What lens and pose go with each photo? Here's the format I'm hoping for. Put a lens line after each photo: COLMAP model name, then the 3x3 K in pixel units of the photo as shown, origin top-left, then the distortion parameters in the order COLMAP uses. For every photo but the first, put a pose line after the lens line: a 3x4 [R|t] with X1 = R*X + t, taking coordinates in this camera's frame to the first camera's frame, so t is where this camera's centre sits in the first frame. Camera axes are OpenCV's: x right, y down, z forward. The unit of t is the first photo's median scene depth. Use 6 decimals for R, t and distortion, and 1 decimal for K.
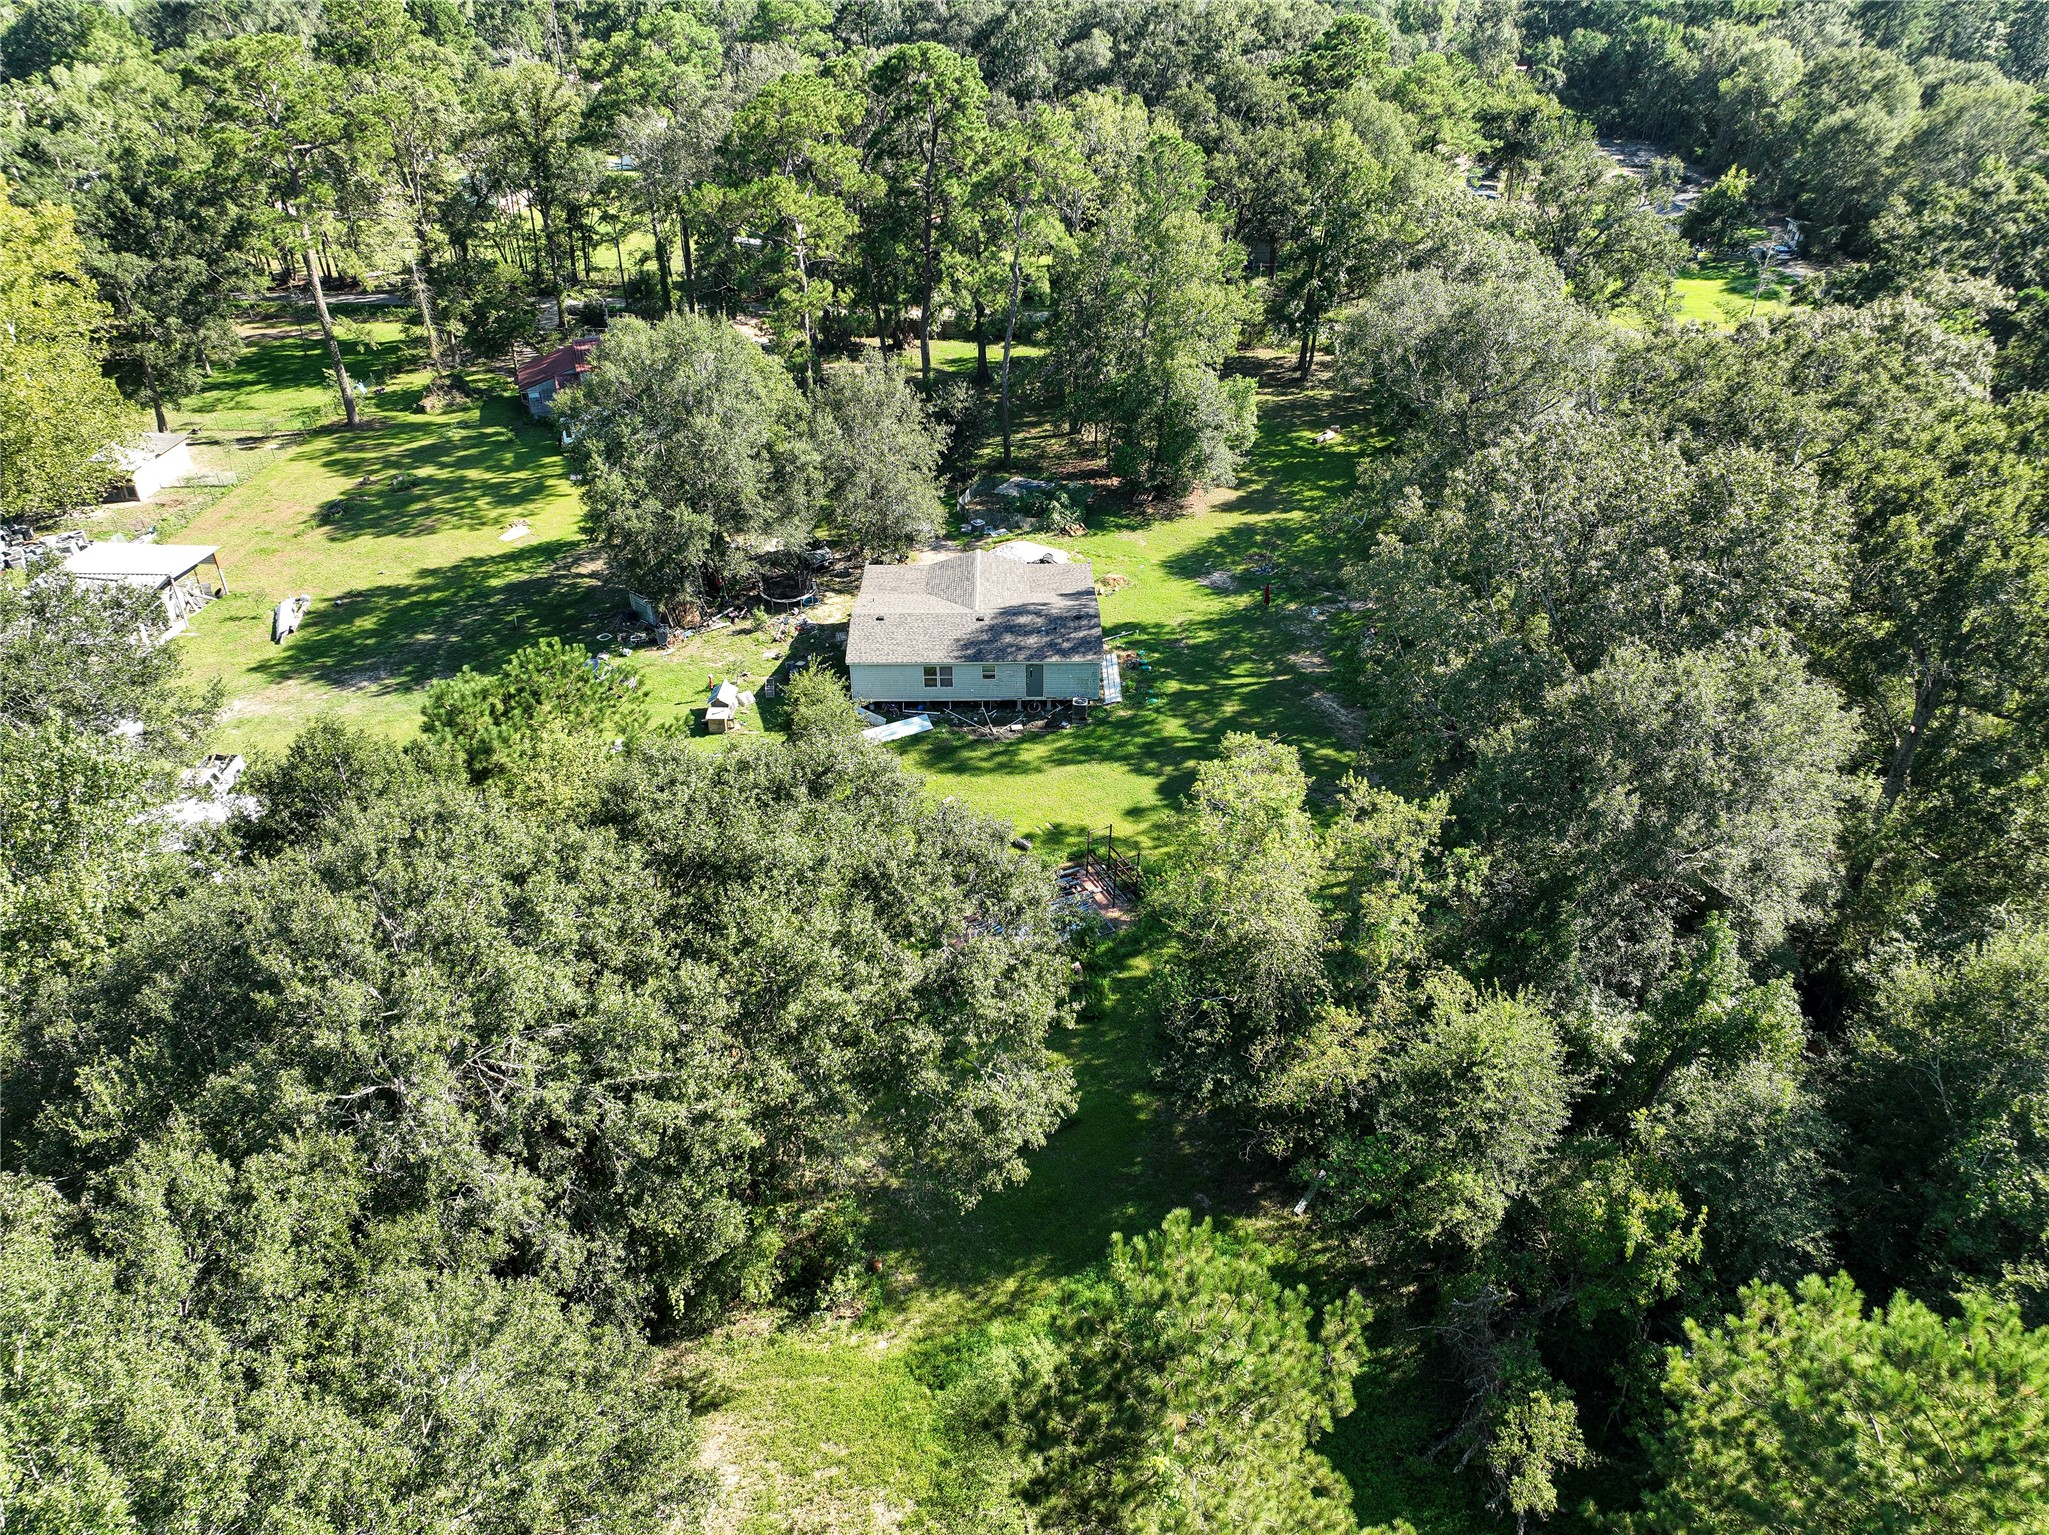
lens RADIAL K [[1463.0, 0, 1024.5], [0, 1463.0, 767.5], [0, 0, 1]] dist [0.000800, -0.000307]
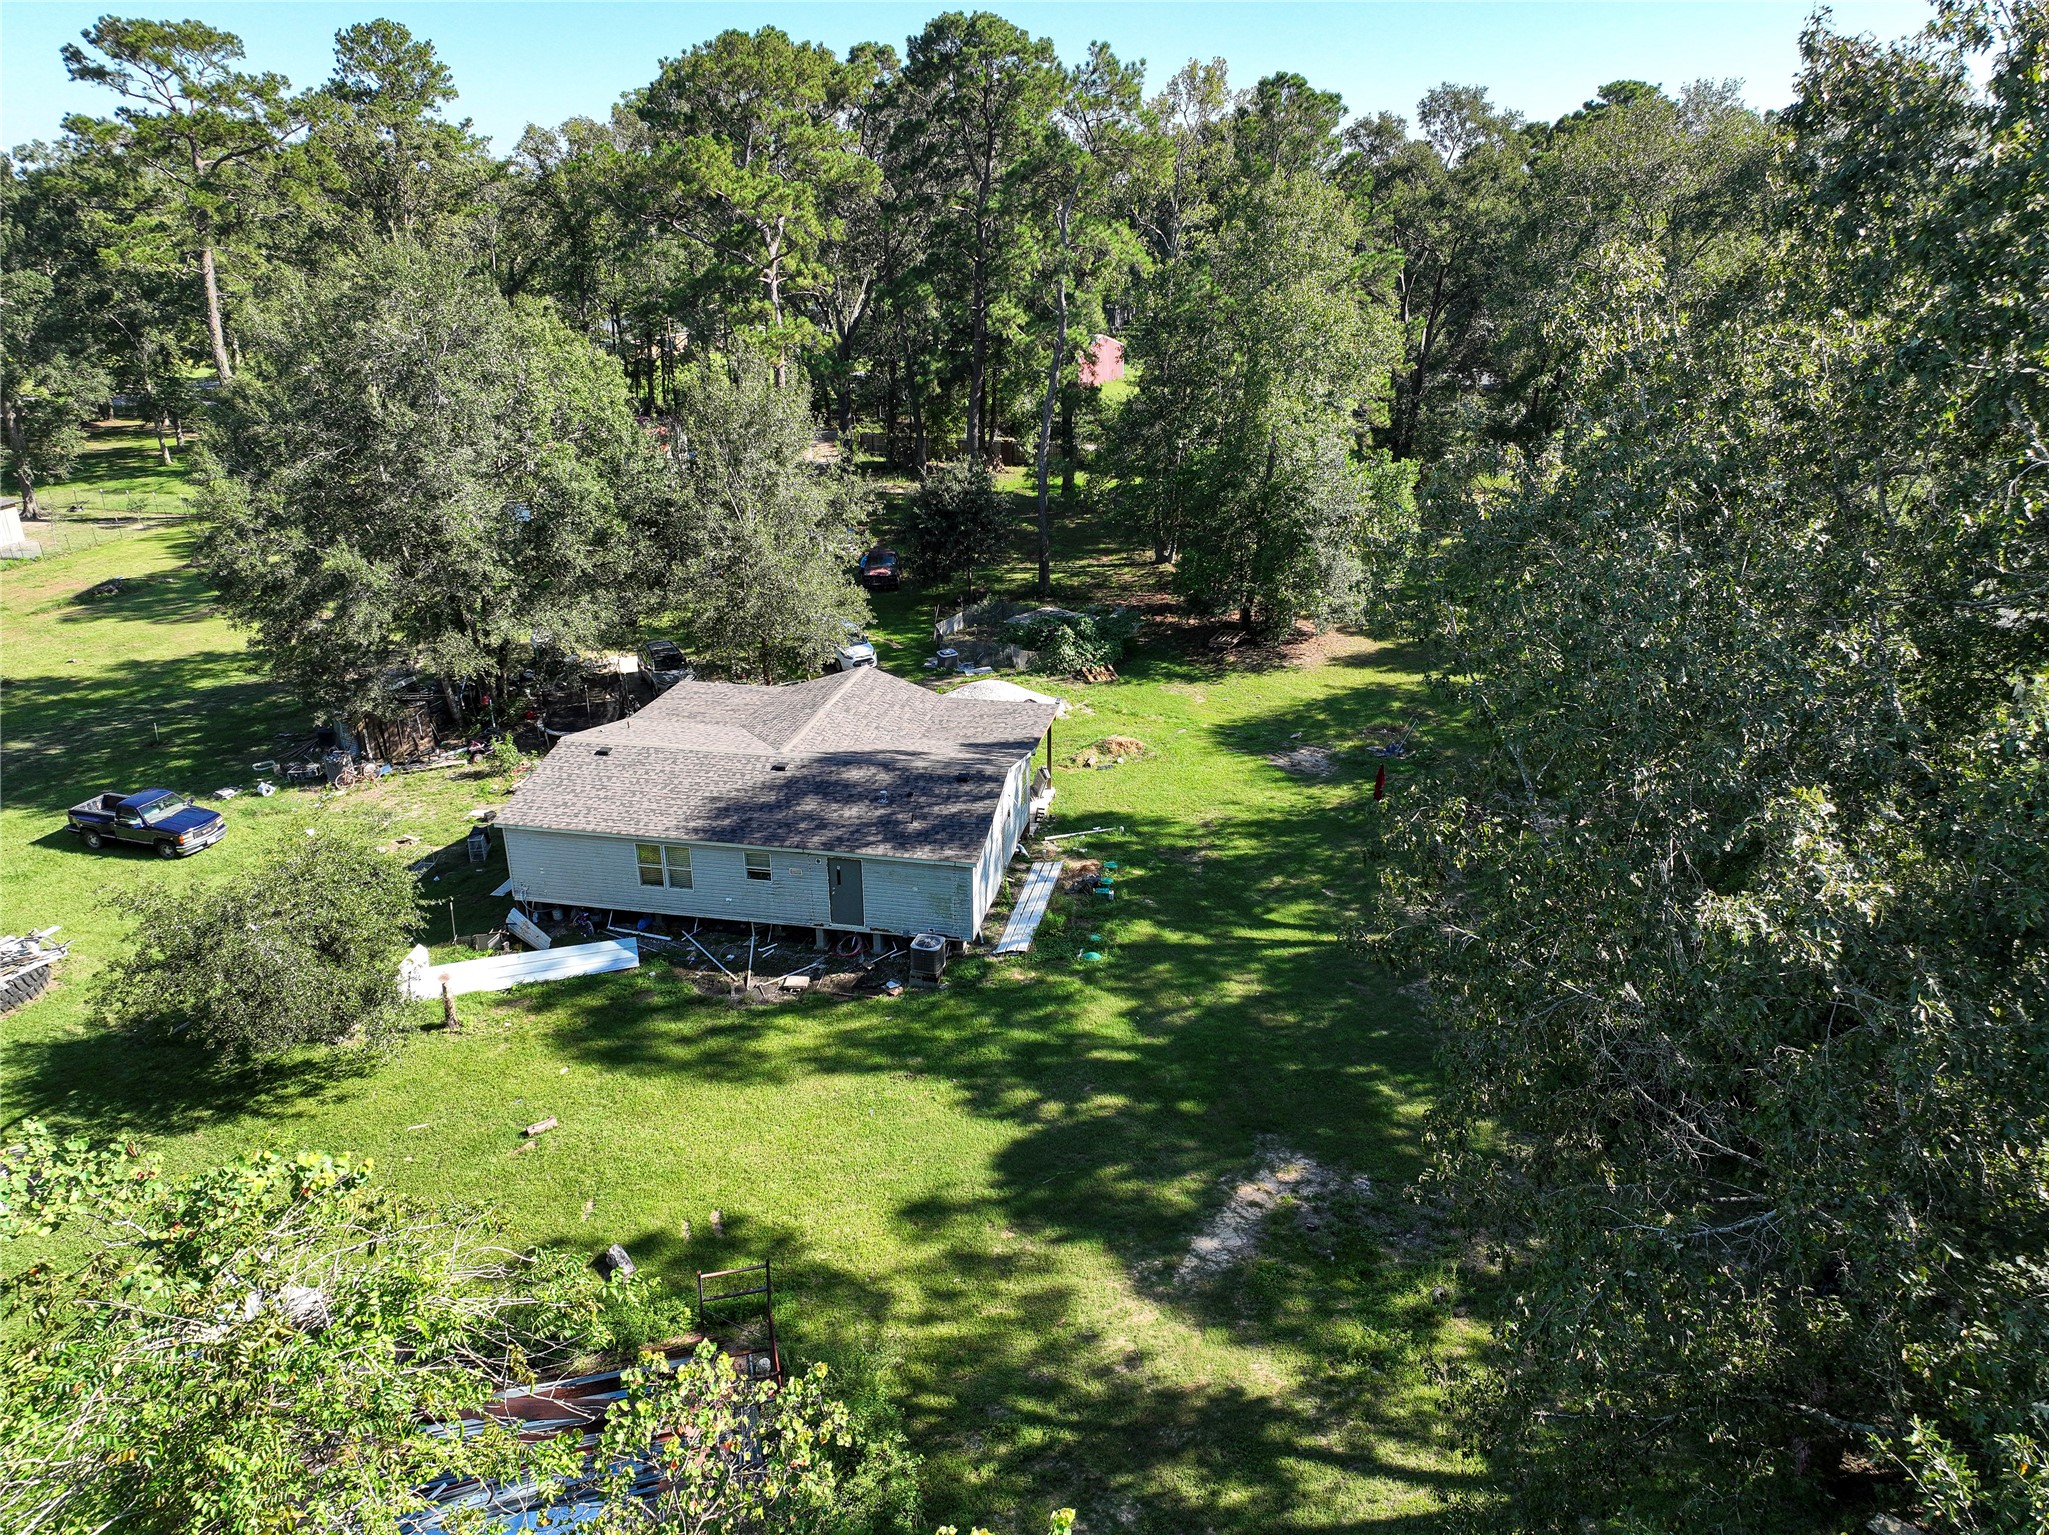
lens RADIAL K [[1463.0, 0, 1024.5], [0, 1463.0, 767.5], [0, 0, 1]] dist [0.000800, -0.000307]
pose [[0.981029, 0.076914, -0.177949, 0.142455], [-0.105906, 0.981478, -0.159642, -0.025702], [0.162375, 0.175459, 0.971004, 0.482187]]
